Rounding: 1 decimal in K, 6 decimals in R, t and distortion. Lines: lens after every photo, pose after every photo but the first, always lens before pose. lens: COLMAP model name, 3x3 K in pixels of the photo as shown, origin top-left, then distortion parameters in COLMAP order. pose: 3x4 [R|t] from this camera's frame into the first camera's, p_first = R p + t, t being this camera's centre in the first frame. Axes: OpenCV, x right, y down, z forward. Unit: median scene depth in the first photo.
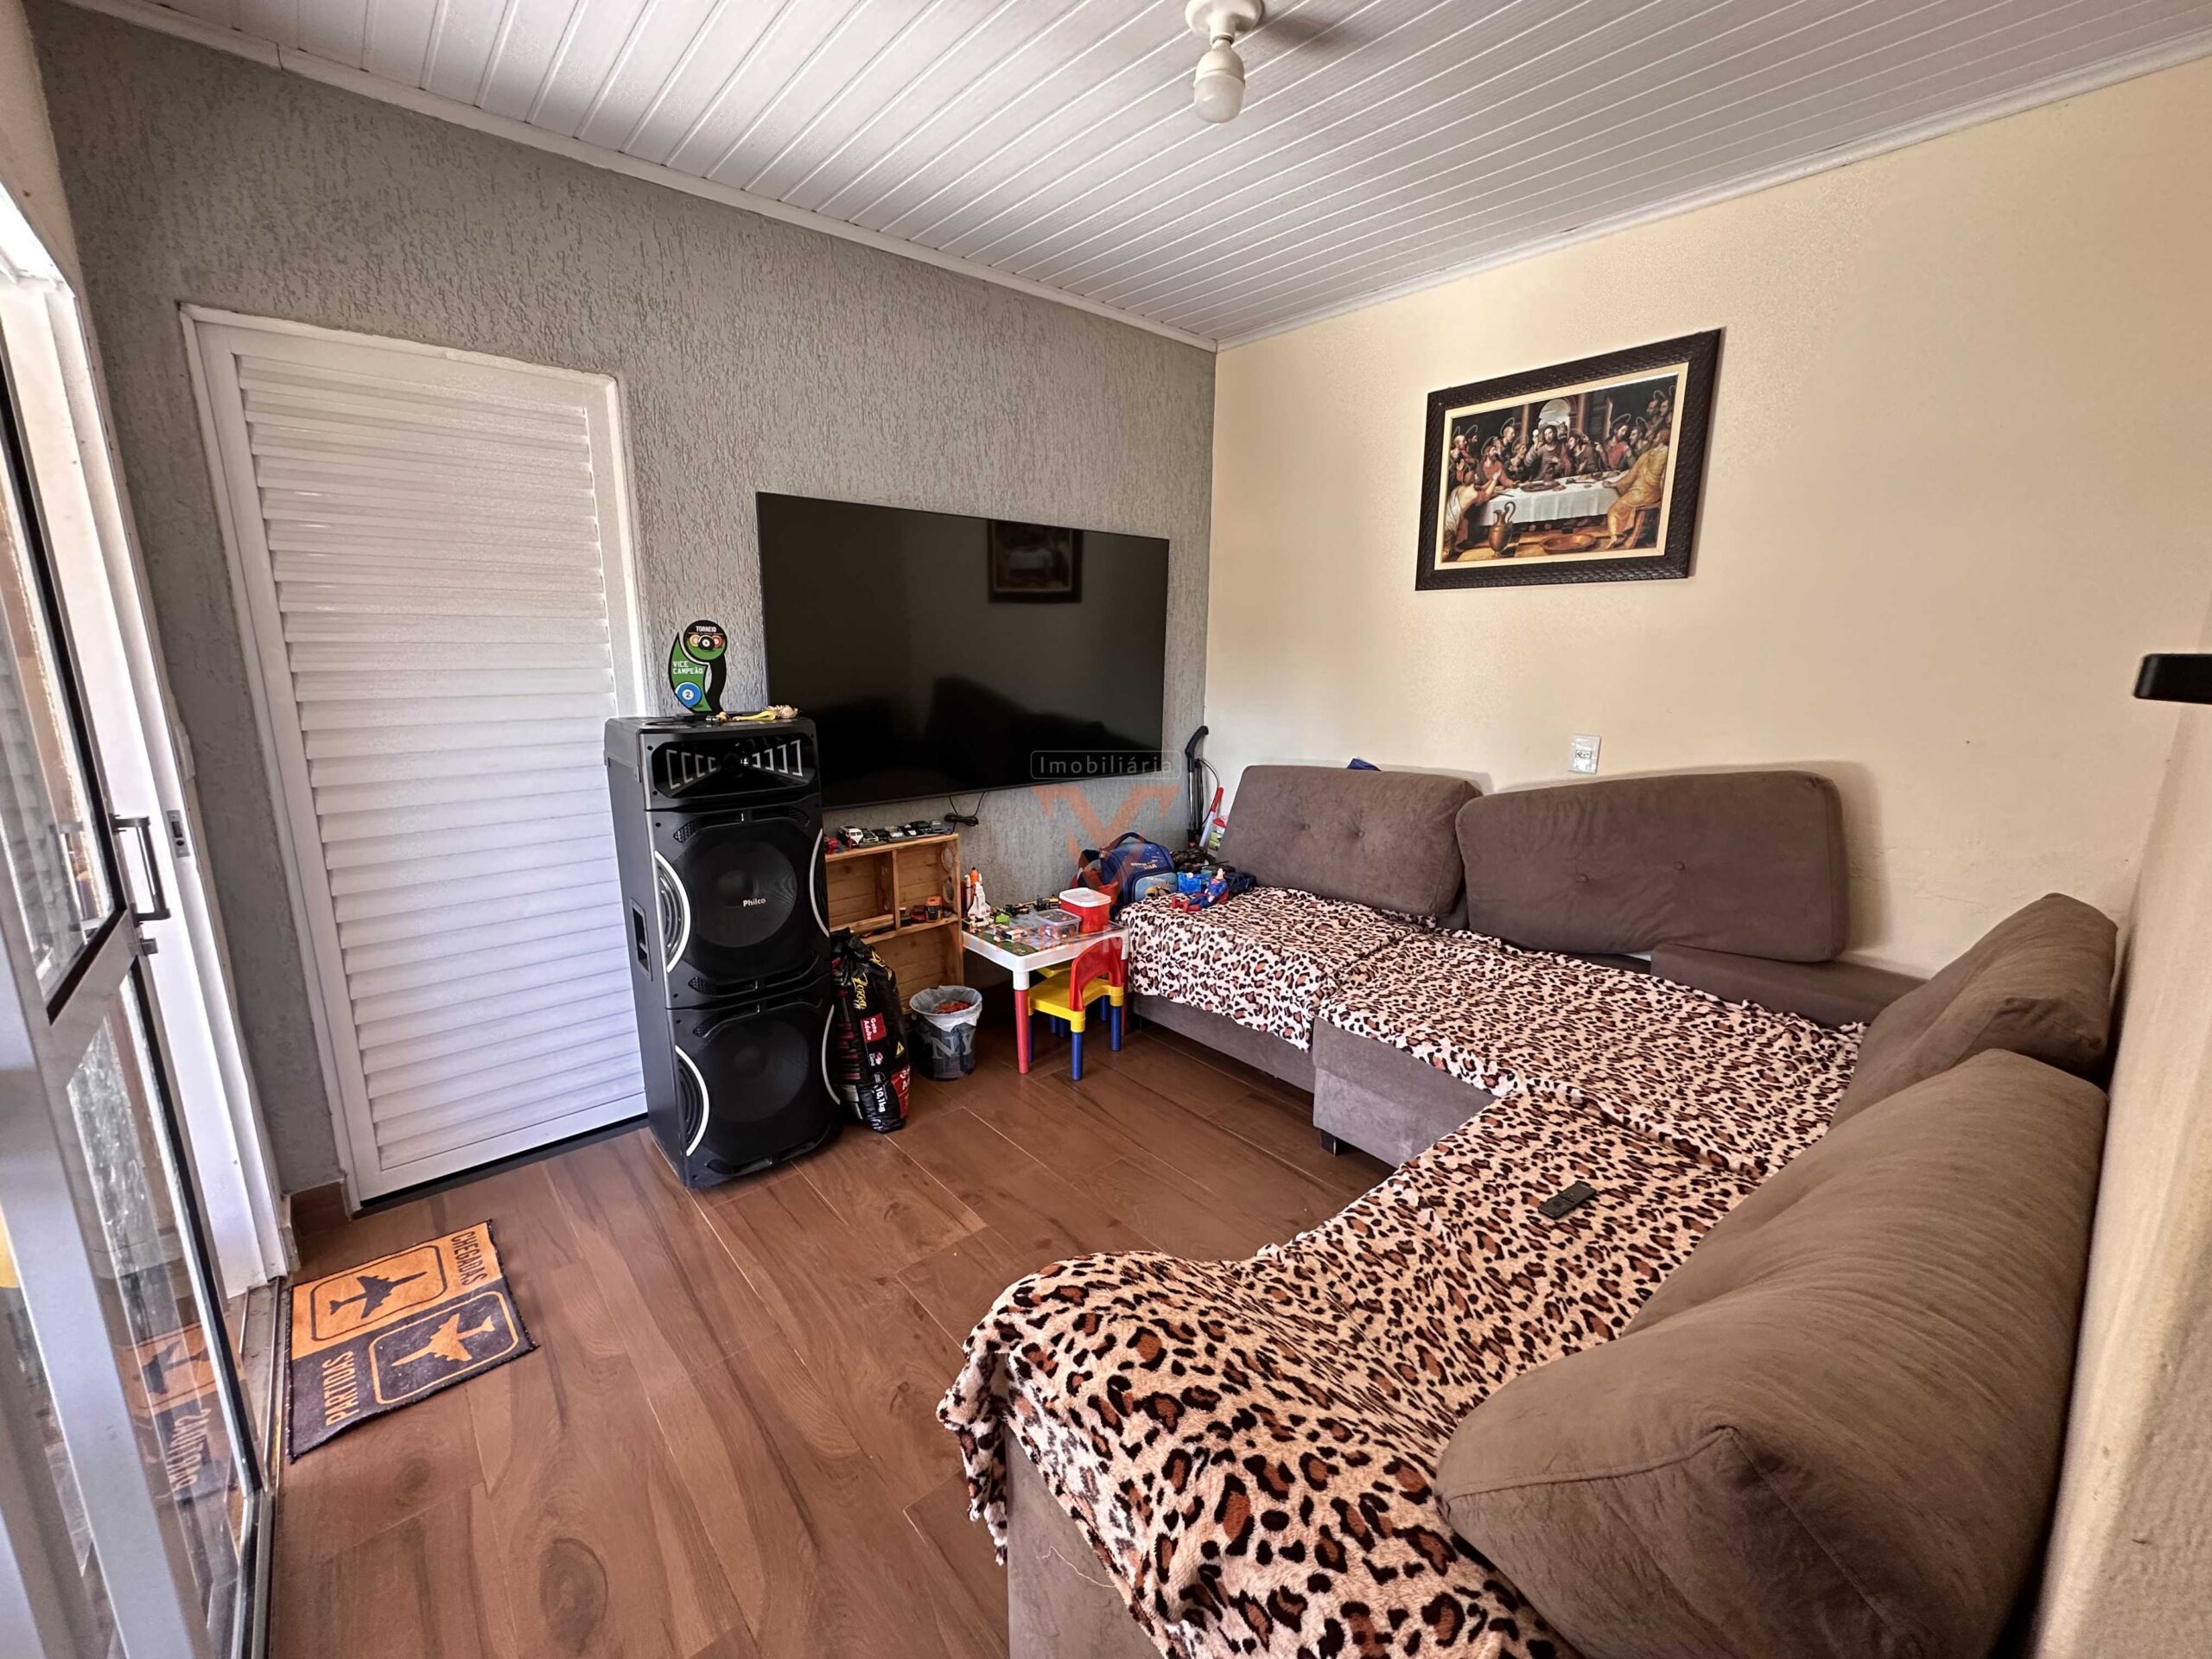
lens RADIAL K [[883.9, 0, 1102.5], [0, 883.9, 824.5], [0, 0, 1]] dist [-0.007270, 0.001257]
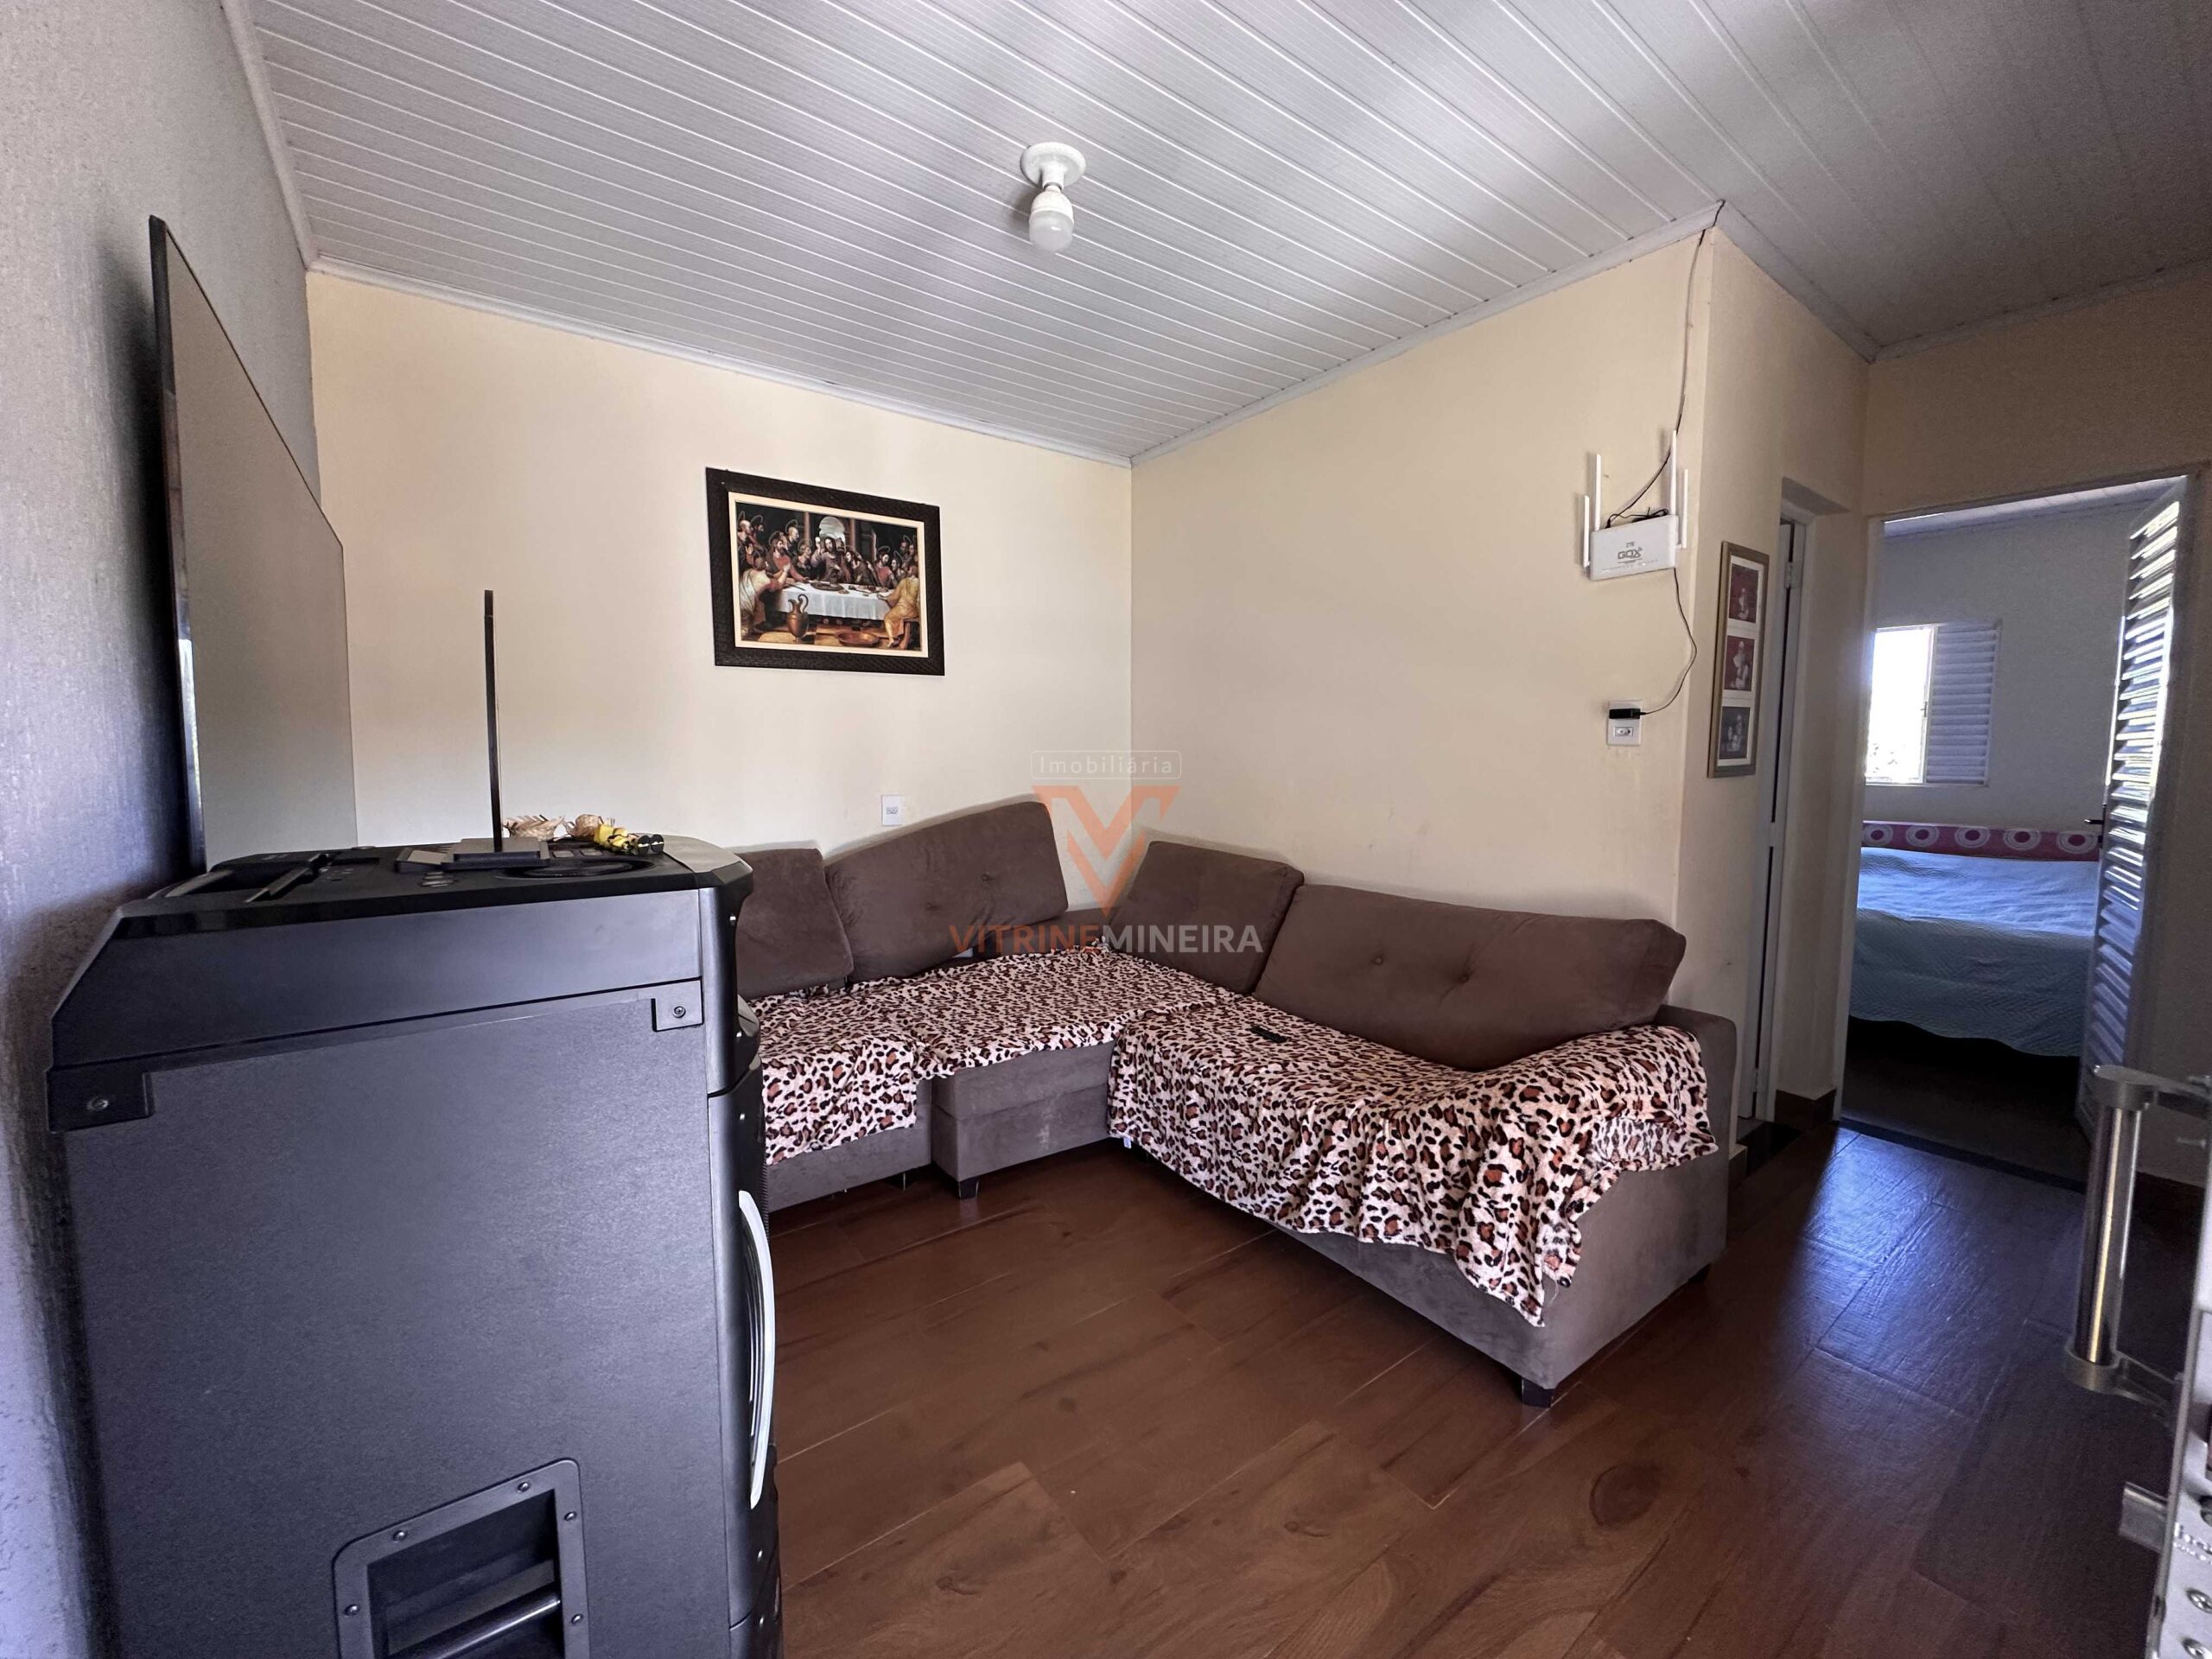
lens RADIAL K [[883.9, 0, 1102.5], [0, 883.9, 824.5], [0, 0, 1]] dist [-0.007270, 0.001257]
pose [[0.082059, -0.093088, 0.992271, -0.653794], [0.205503, 0.975813, 0.074549, -0.092539], [-0.975210, 0.197798, 0.099204, 0.599694]]
